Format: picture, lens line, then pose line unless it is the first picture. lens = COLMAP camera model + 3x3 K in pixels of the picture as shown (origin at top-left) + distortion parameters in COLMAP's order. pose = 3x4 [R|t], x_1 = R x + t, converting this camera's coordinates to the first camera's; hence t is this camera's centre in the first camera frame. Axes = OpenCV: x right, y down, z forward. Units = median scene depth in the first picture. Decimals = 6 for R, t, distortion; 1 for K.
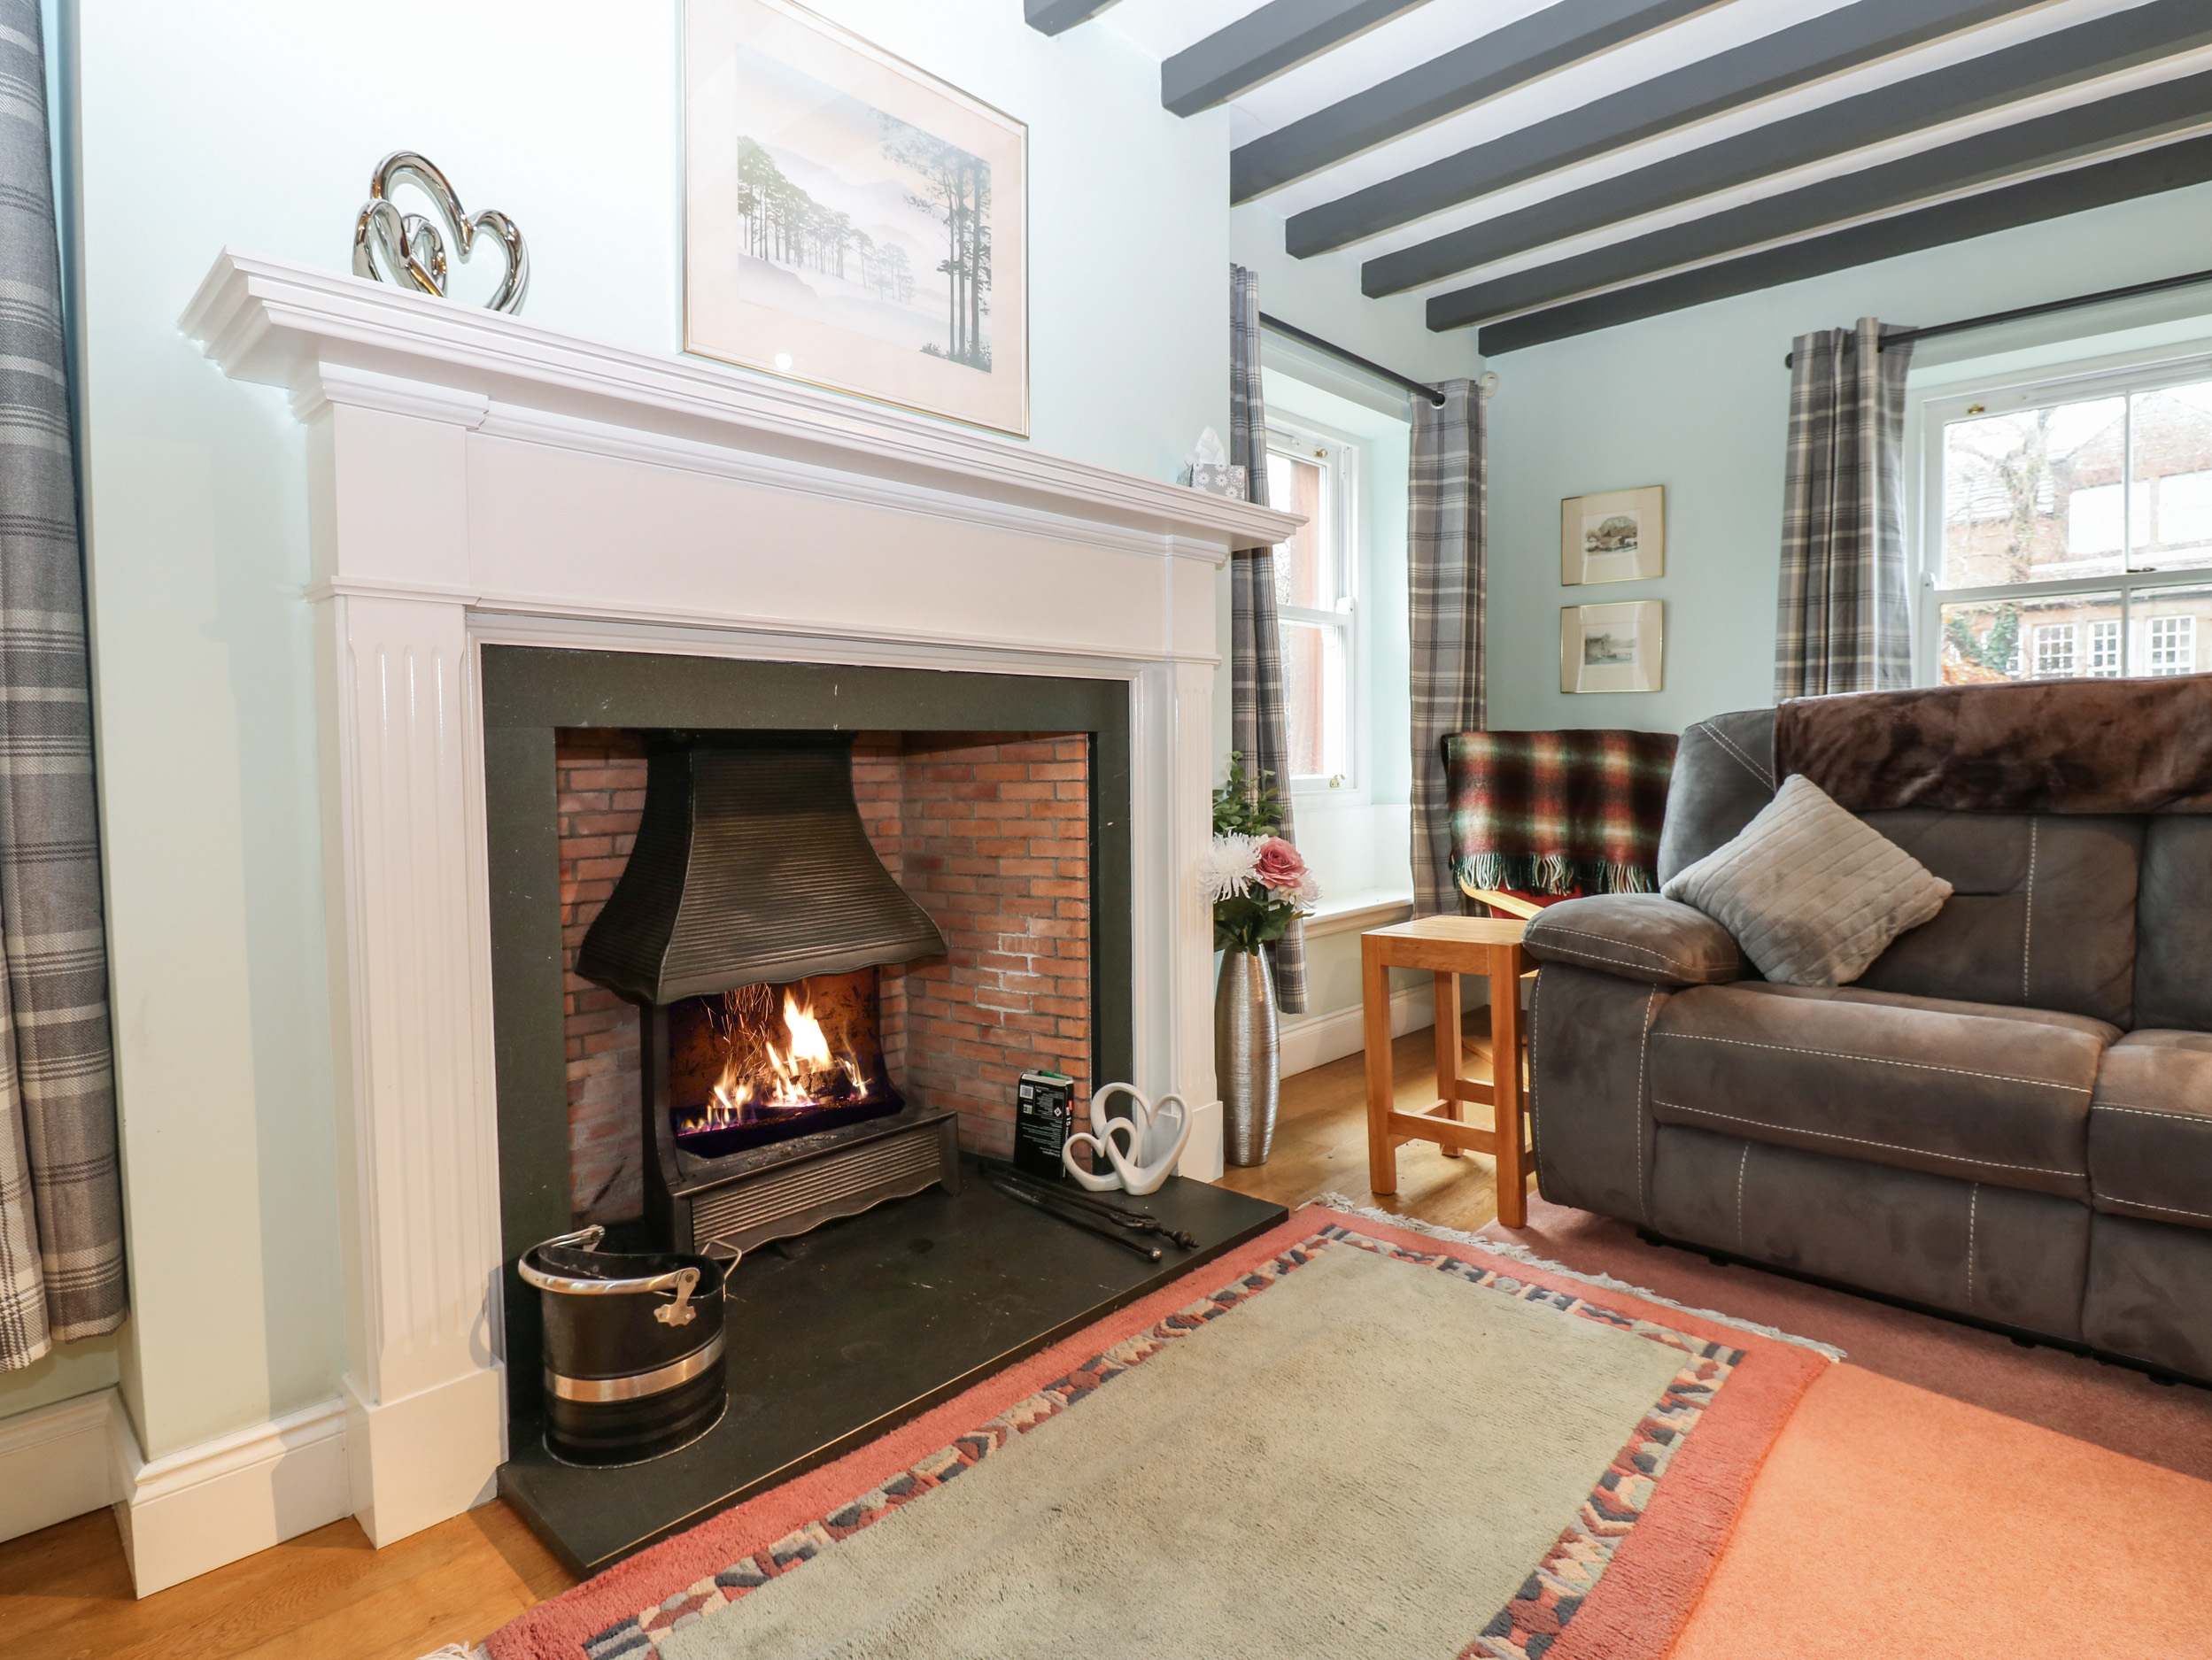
lens RADIAL K [[1057.2, 0, 1218.1], [0, 1057.2, 768.4], [0, 0, 1]] dist [-0.022856, -0.000977]
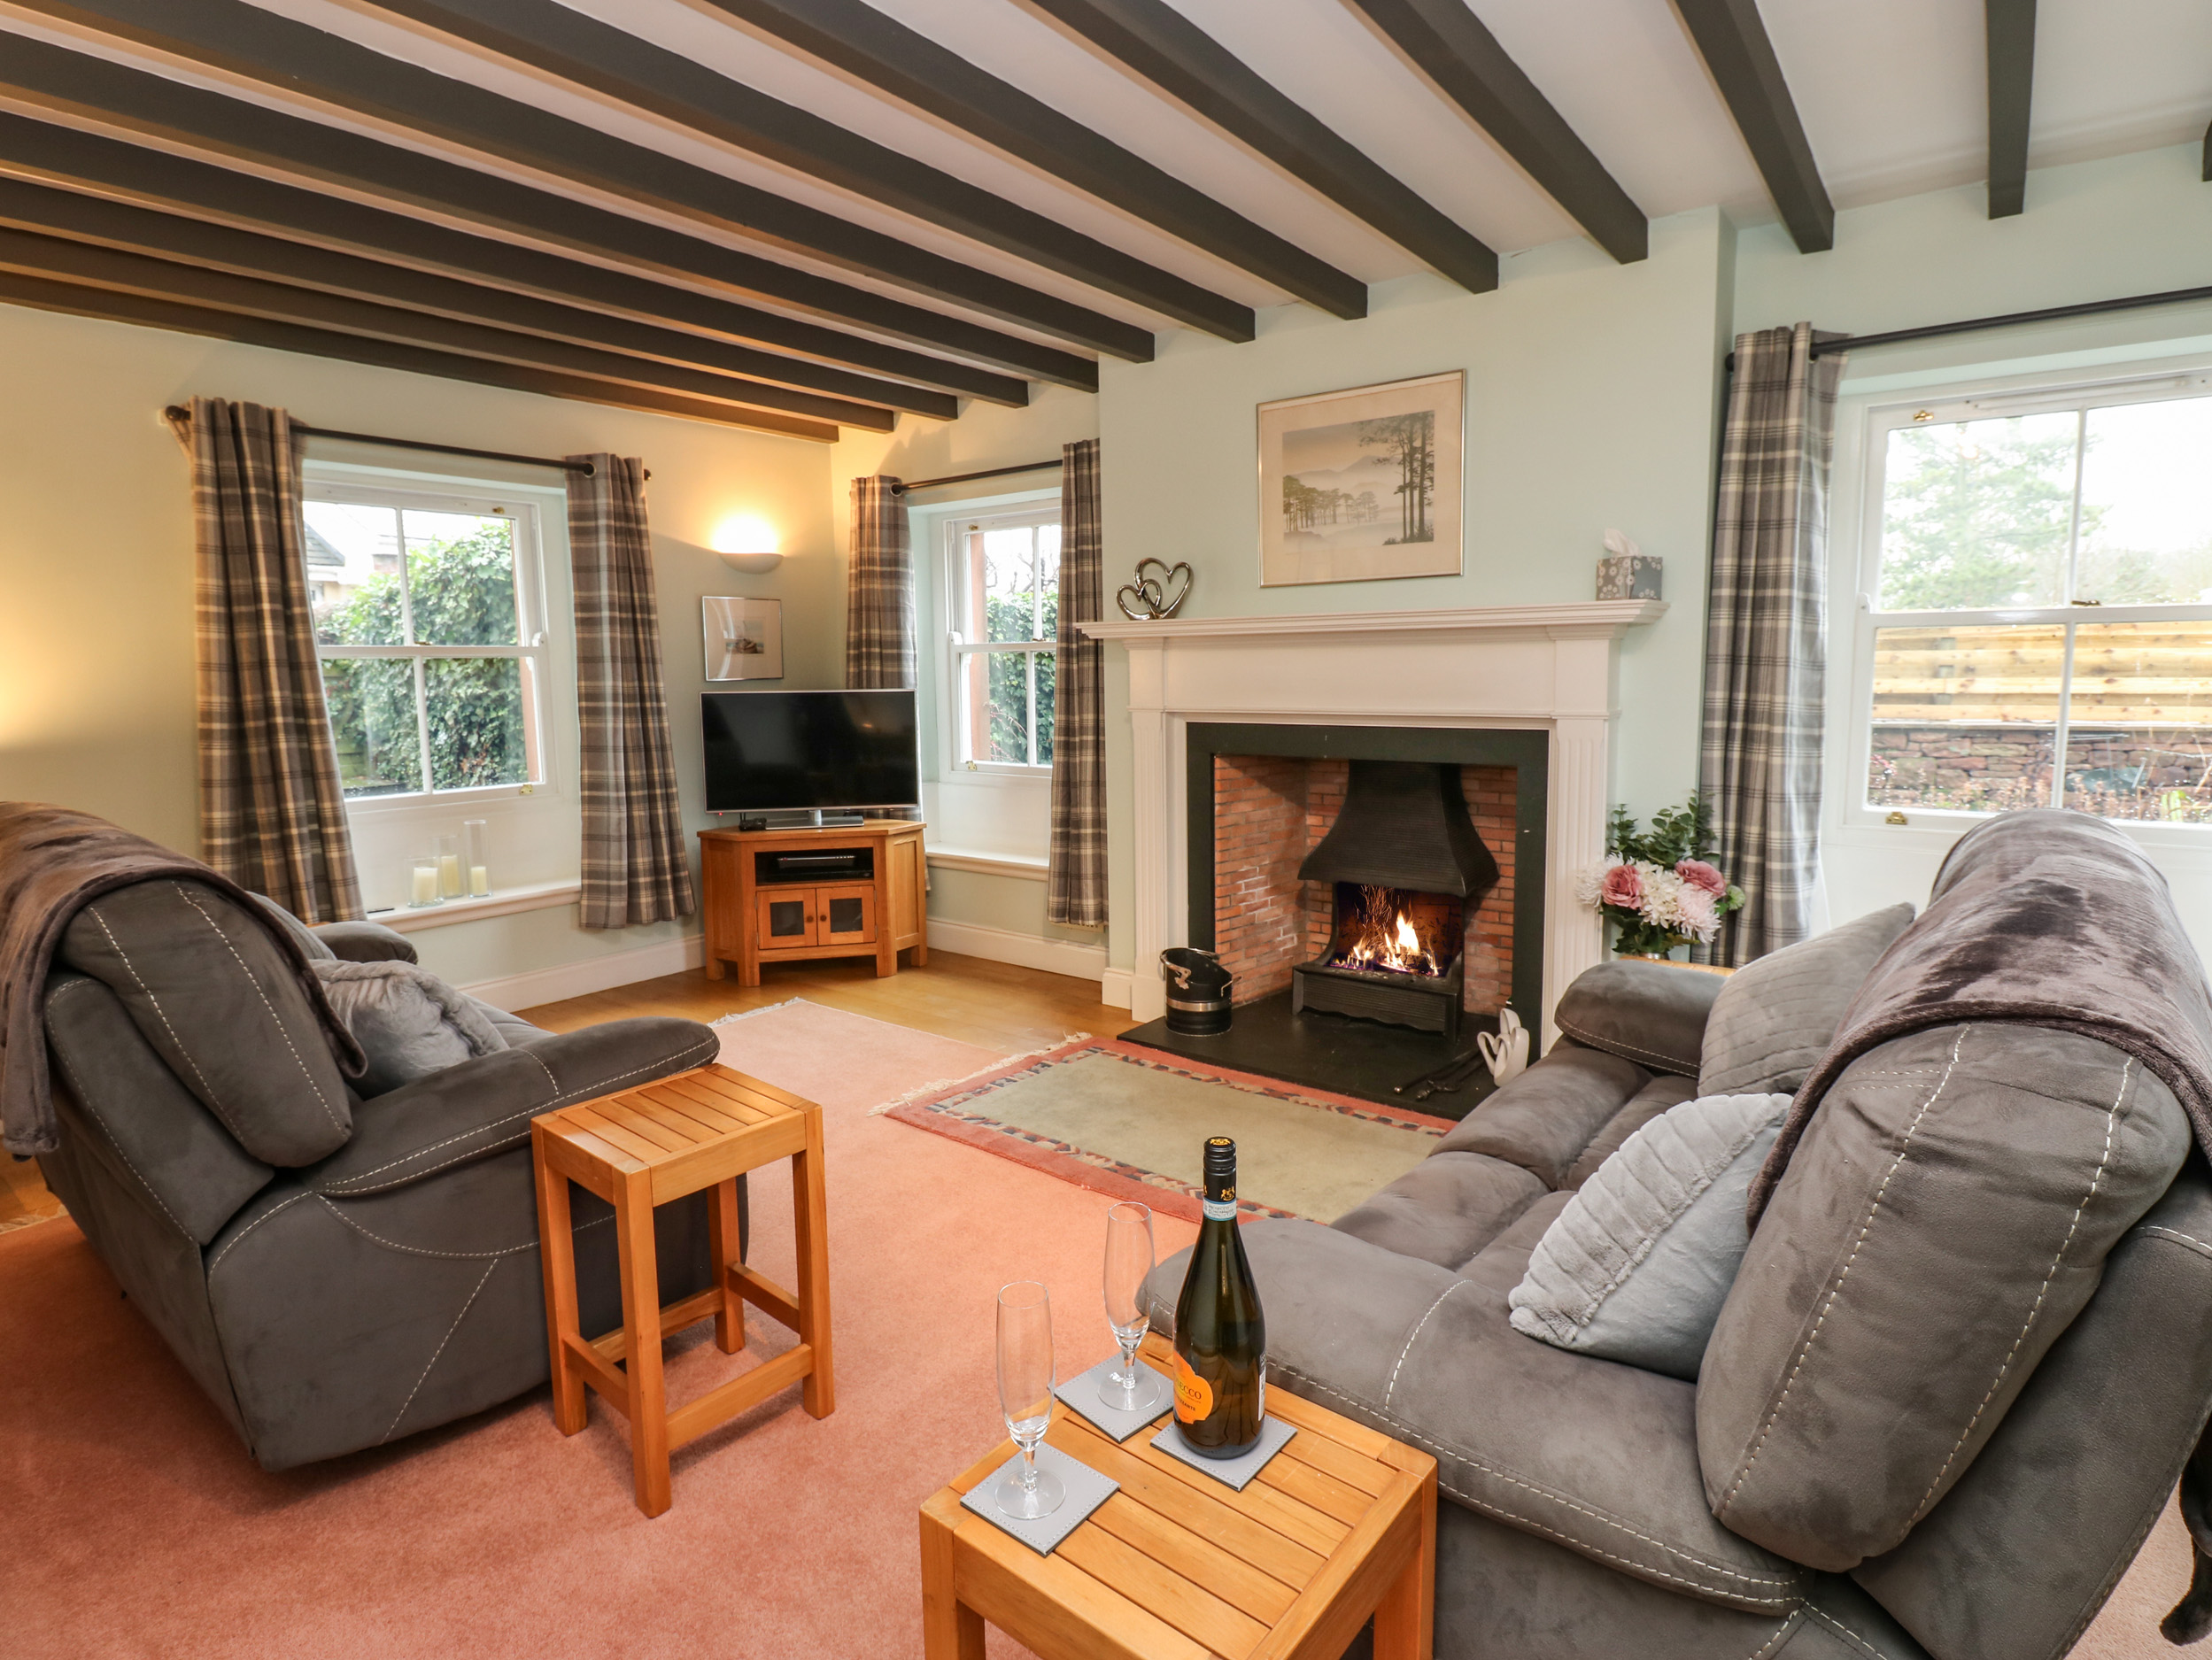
lens RADIAL K [[1195.6, 0, 1131.1], [0, 1195.6, 801.0], [0, 0, 1]] dist [0.000779, -0.017424]
pose [[0.137025, 0.082295, -0.987143, 1.609158], [-0.046168, 0.995991, 0.076624, -0.102576], [0.989491, 0.035075, 0.140275, 0.312239]]
